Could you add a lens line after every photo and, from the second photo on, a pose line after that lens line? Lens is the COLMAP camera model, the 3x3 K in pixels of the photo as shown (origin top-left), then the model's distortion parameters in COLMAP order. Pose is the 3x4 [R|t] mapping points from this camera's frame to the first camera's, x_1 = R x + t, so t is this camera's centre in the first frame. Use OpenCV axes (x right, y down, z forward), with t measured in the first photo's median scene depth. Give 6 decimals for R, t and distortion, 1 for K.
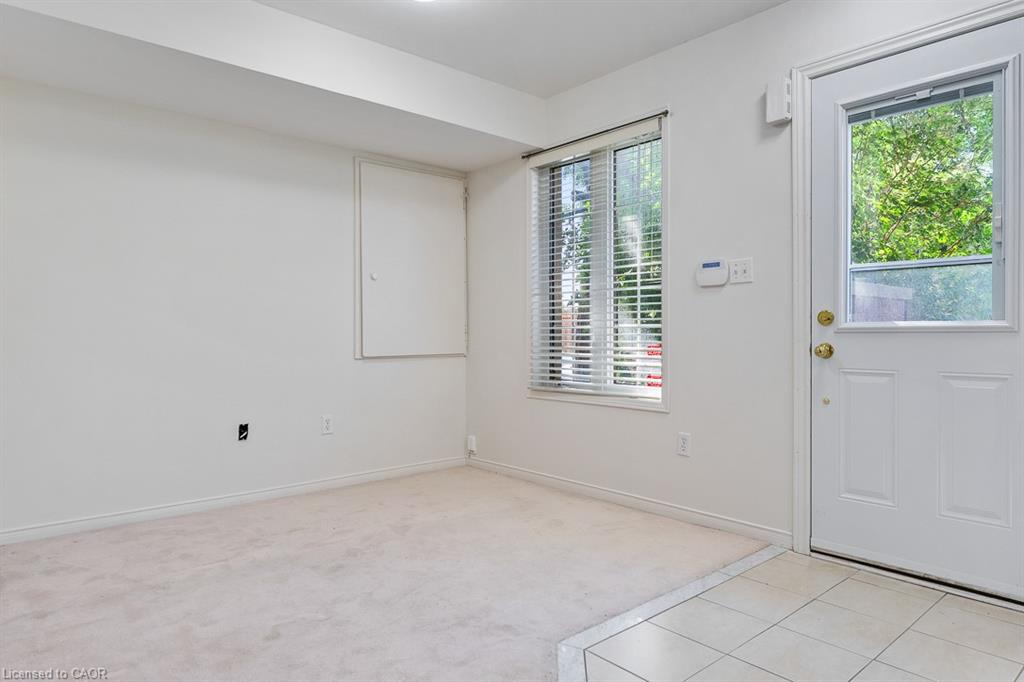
lens RADIAL K [[633.0, 0, 513.6], [0, 633.0, 342.7], [0, 0, 1]] dist [-0.001200, -0.001794]
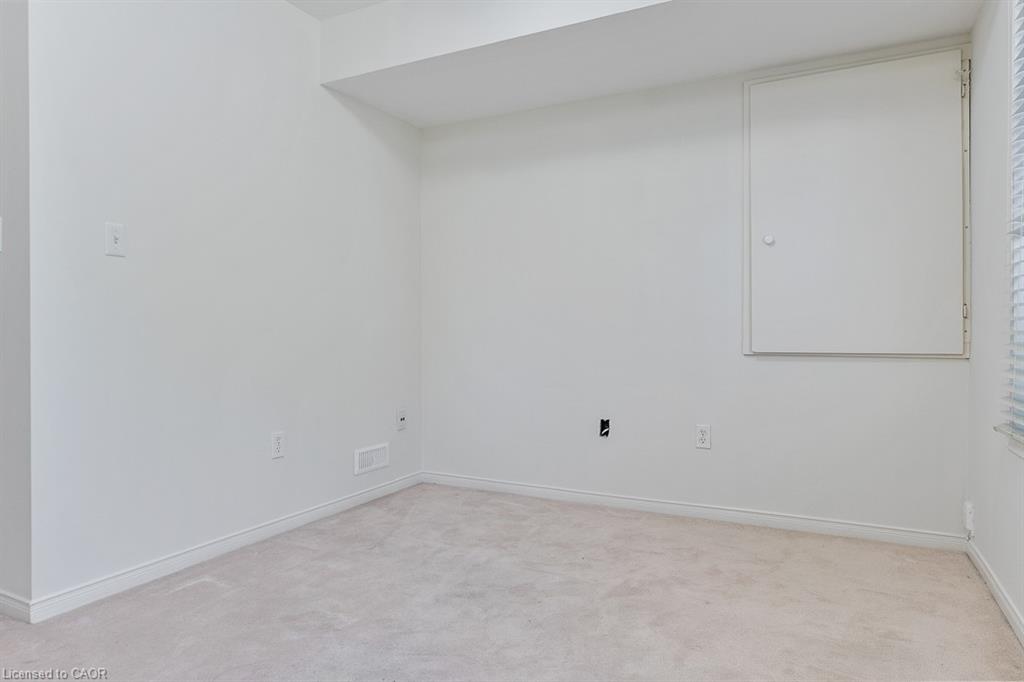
lens RADIAL K [[633.0, 0, 511.8], [0, 633.0, 332.2], [0, 0, 1]] dist [-0.001200, -0.001794]
pose [[0.363949, 0.004231, -0.931409, 0.434280], [-0.011402, 0.999935, 0.000087, 0.003362], [0.931349, 0.010588, 0.363974, 0.607208]]
